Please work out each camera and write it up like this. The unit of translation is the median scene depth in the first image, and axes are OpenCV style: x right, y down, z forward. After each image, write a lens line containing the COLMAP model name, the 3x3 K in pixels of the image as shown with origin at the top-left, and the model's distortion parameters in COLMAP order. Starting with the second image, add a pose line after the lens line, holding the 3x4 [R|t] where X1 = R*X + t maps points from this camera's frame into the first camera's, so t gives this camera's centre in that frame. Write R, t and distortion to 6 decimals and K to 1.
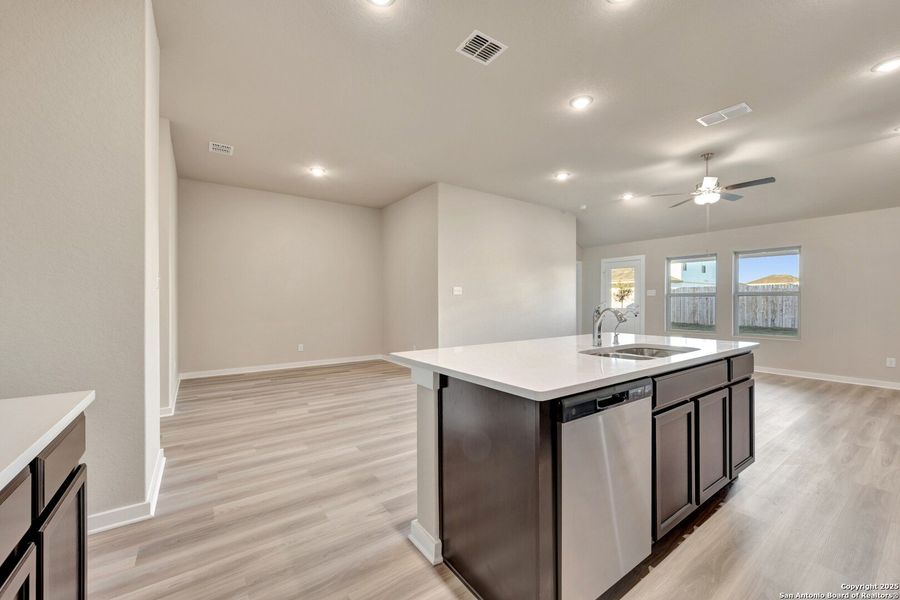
lens RADIAL K [[356.5, 0, 453.1], [0, 356.5, 303.1], [0, 0, 1]] dist [0.000214, -0.000157]
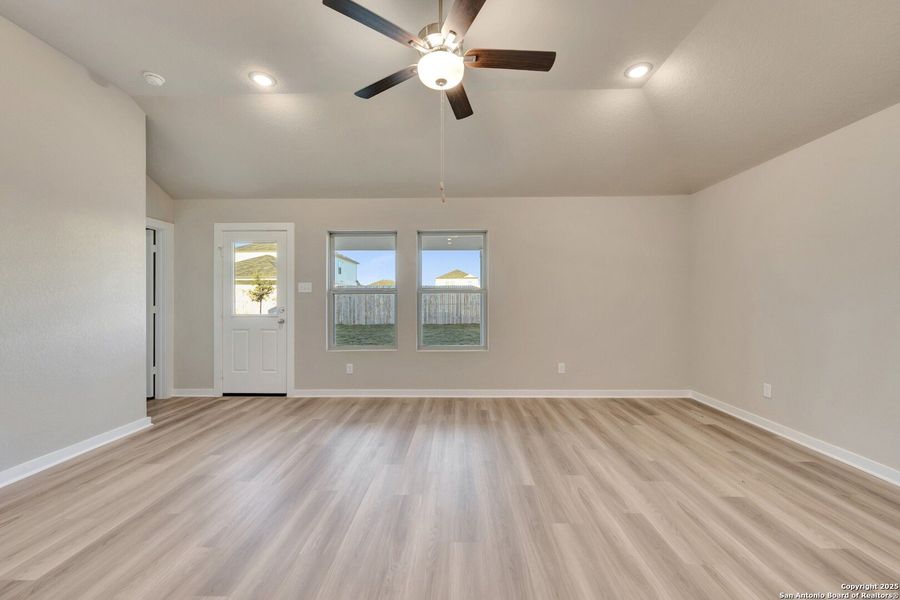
lens RADIAL K [[356.5, 0, 450.9], [0, 356.5, 298.4], [0, 0, 1]] dist [0.000214, -0.000157]
pose [[0.599269, -0.000541, 0.800547, 0.295149], [0.010032, 0.999926, -0.006834, -0.005180], [-0.800485, 0.012126, 0.599230, 0.587695]]
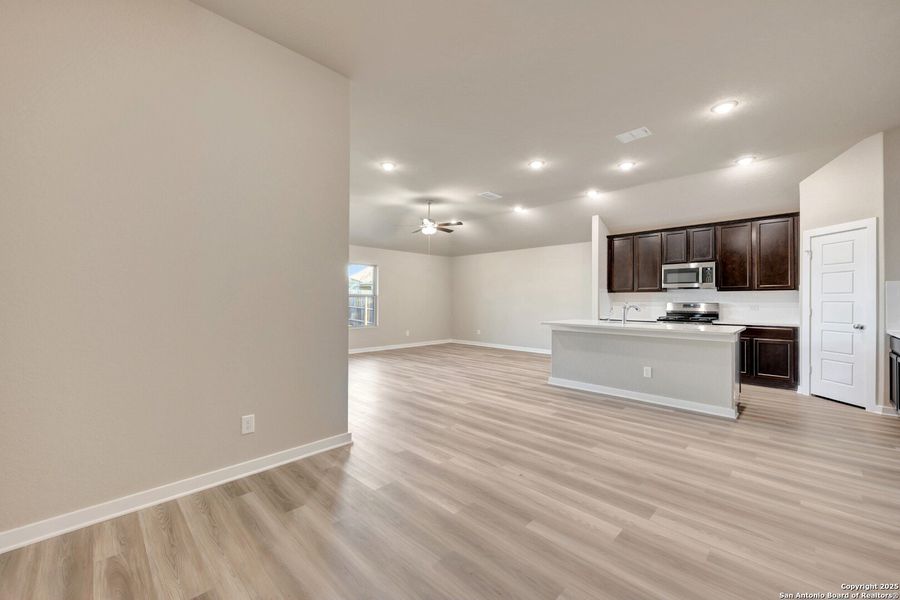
lens RADIAL K [[356.5, 0, 450.8], [0, 356.5, 298.2], [0, 0, 1]] dist [0.000214, -0.000157]
pose [[-0.165426, 0.005463, 0.986207, -0.594287], [0.002860, 0.999983, -0.005059, -0.007922], [-0.986218, 0.001984, -0.165439, 0.936203]]
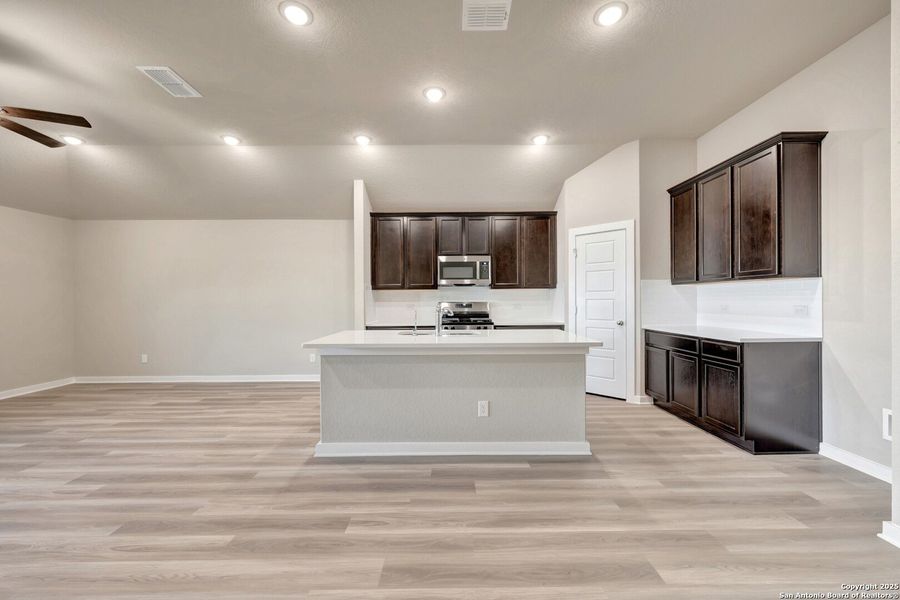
lens RADIAL K [[356.5, 0, 452.7], [0, 356.5, 301.4], [0, 0, 1]] dist [0.000214, -0.000157]
pose [[-0.817968, 0.003624, 0.575253, -0.165968], [0.011168, 0.999892, 0.009581, -0.008464], [-0.575156, 0.014261, -0.817920, 0.826565]]
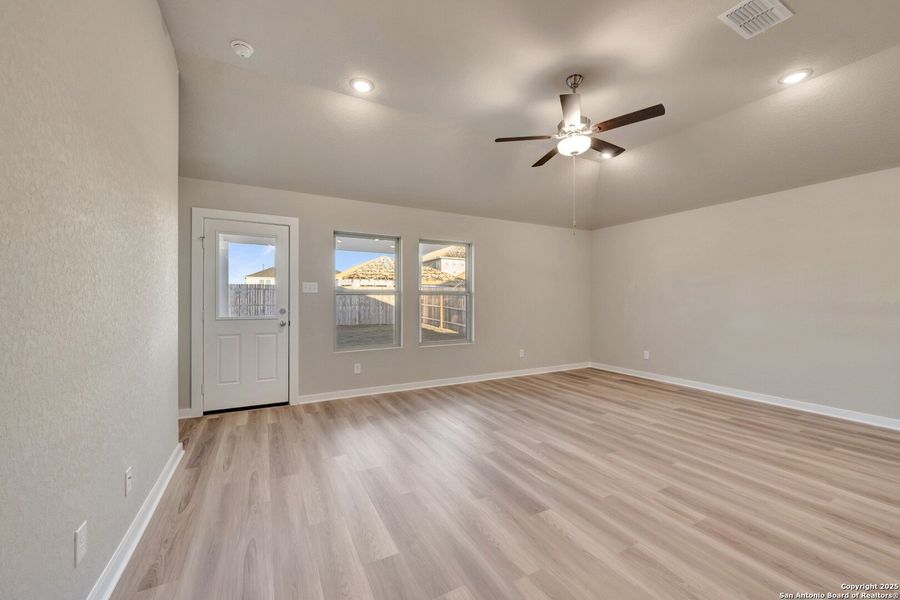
lens RADIAL K [[356.5, 0, 451.6], [0, 356.5, 300.4], [0, 0, 1]] dist [0.000214, -0.000157]
pose [[0.130769, -0.001211, 0.991412, 0.028723], [0.007308, 0.999973, 0.000258, -0.008838], [-0.991386, 0.007211, 0.130774, 0.923805]]
